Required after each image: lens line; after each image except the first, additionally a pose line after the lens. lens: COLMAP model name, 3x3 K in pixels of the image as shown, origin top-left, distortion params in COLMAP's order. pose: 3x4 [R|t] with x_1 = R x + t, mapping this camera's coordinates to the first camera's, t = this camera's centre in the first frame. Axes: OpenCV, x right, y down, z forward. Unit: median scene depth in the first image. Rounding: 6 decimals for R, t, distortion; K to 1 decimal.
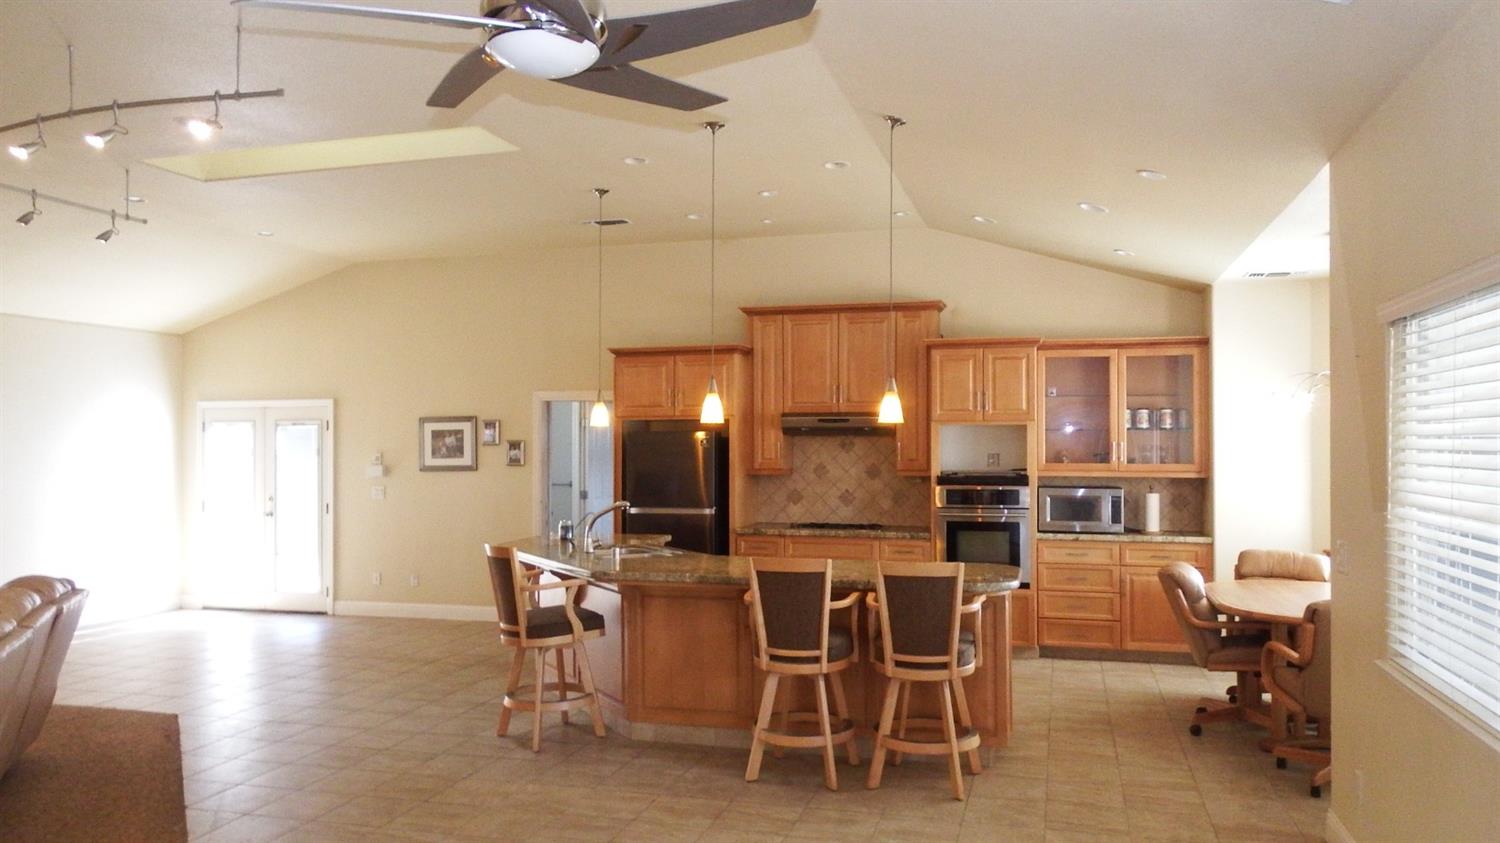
lens RADIAL K [[1085.6, 0, 749.2], [0, 1085.6, 425.1], [0, 0, 1]] dist [0.014410, -0.002028]
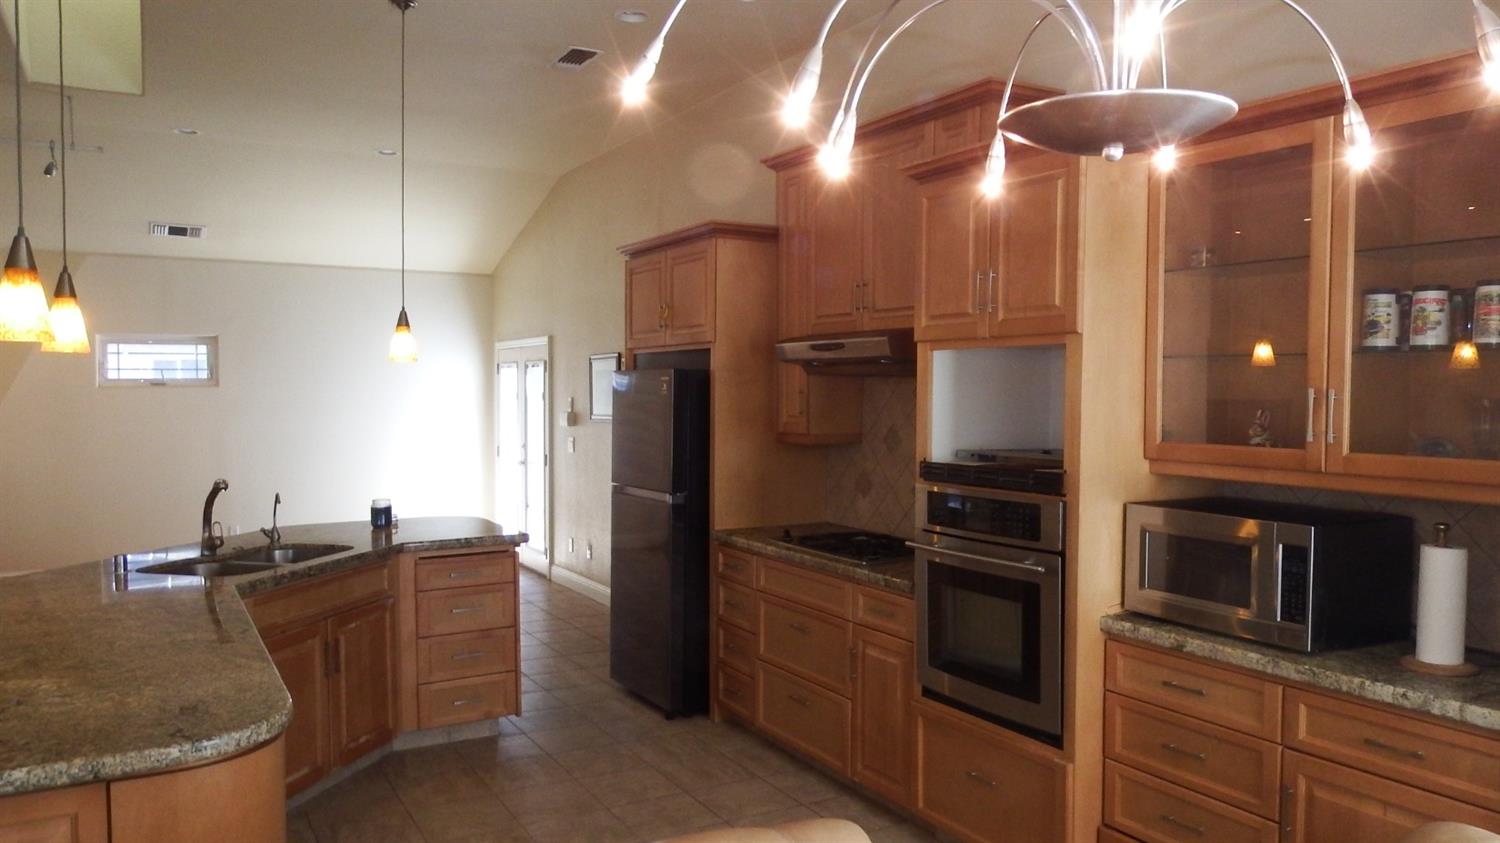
lens RADIAL K [[1085.6, 0, 751.9], [0, 1085.6, 429.3], [0, 0, 1]] dist [0.014410, -0.002028]
pose [[0.725021, 0.031955, -0.687985, 0.439888], [0.003319, 0.998749, 0.049887, 0.010307], [0.688719, -0.038452, 0.724008, 0.617388]]
